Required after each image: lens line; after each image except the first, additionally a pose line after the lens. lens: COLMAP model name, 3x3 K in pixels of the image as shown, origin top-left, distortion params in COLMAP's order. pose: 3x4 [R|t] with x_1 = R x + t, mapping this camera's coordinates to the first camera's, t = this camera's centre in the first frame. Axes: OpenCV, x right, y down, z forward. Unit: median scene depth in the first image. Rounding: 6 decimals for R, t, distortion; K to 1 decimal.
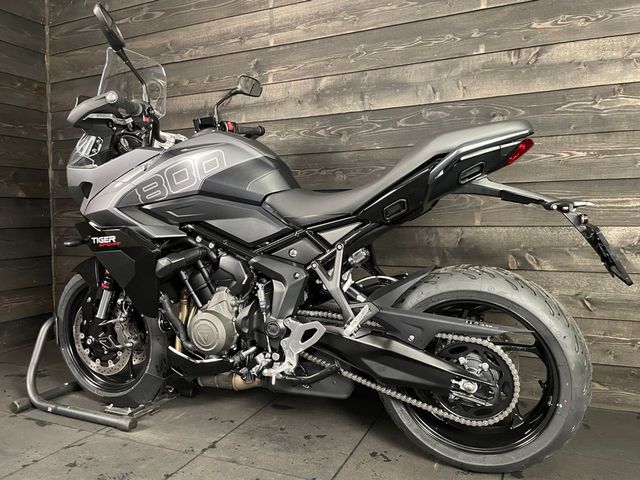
lens RADIAL K [[481.8, 0, 325.6], [0, 481.8, 239.6], [0, 0, 1]] dist [0.088227, -0.116595]
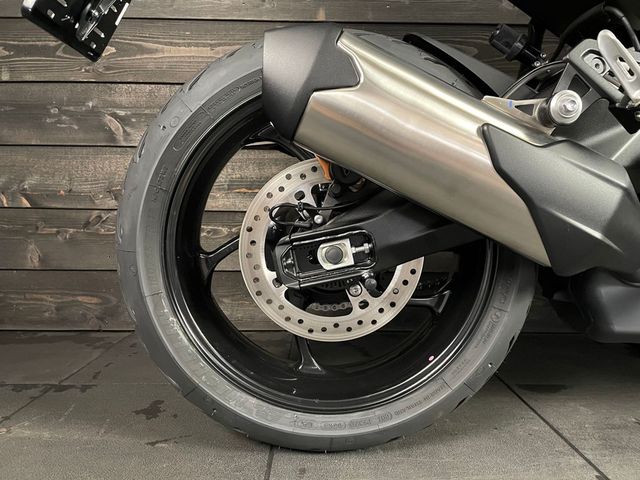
lens RADIAL K [[483.5, 0, 327.6], [0, 483.5, 239.0], [0, 0, 1]] dist [0.090047, -0.119225]
pose [[0.910238, -0.002916, 0.414075, -0.584672], [0.000626, 0.999984, 0.005664, 0.217413], [-0.414085, -0.004897, 0.910225, 0.730135]]
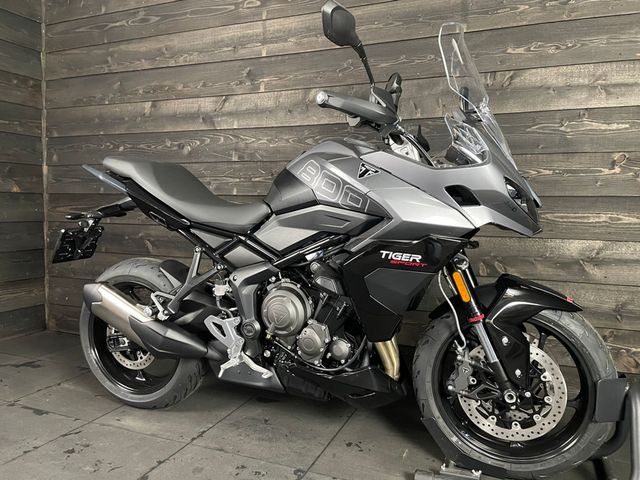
lens RADIAL K [[483.5, 0, 327.6], [0, 483.5, 239.0], [0, 0, 1]] dist [0.090047, -0.119225]
pose [[0.999317, 0.023247, 0.028725, 0.006939], [-0.023791, 0.999541, 0.018757, -0.040012], [-0.028275, -0.019428, 0.999411, -0.086466]]
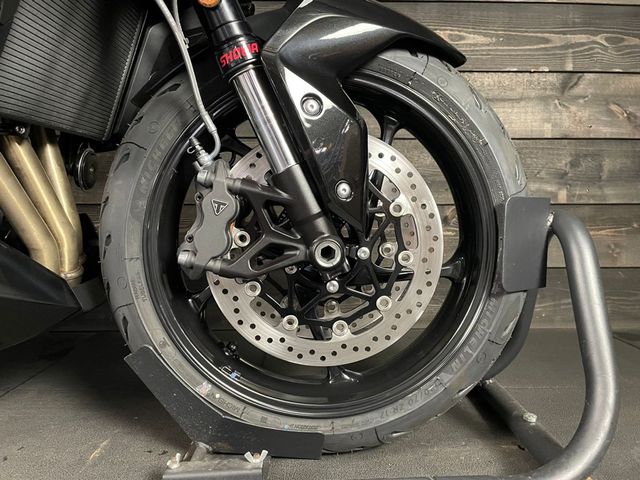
lens RADIAL K [[485.5, 0, 329.6], [0, 485.5, 243.3], [0, 0, 1]] dist [0.087869, -0.115516]
pose [[0.910512, -0.020547, 0.412973, 0.213327], [0.008536, 0.999486, 0.030908, 0.222700], [-0.413395, -0.024617, 0.910219, 0.434830]]
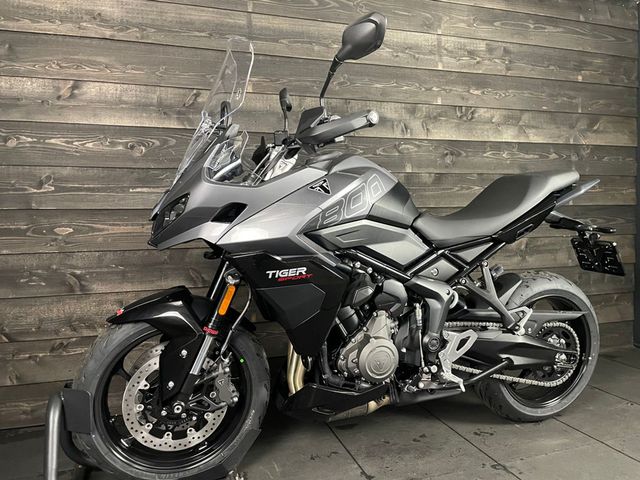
lens RADIAL K [[481.8, 0, 325.6], [0, 481.8, 239.6], [0, 0, 1]] dist [0.088227, -0.116595]
pose [[0.746605, -0.030072, 0.664587, -0.905451], [0.037702, 0.999285, 0.002861, -0.053772], [-0.664198, 0.022920, 0.747205, 0.311634]]
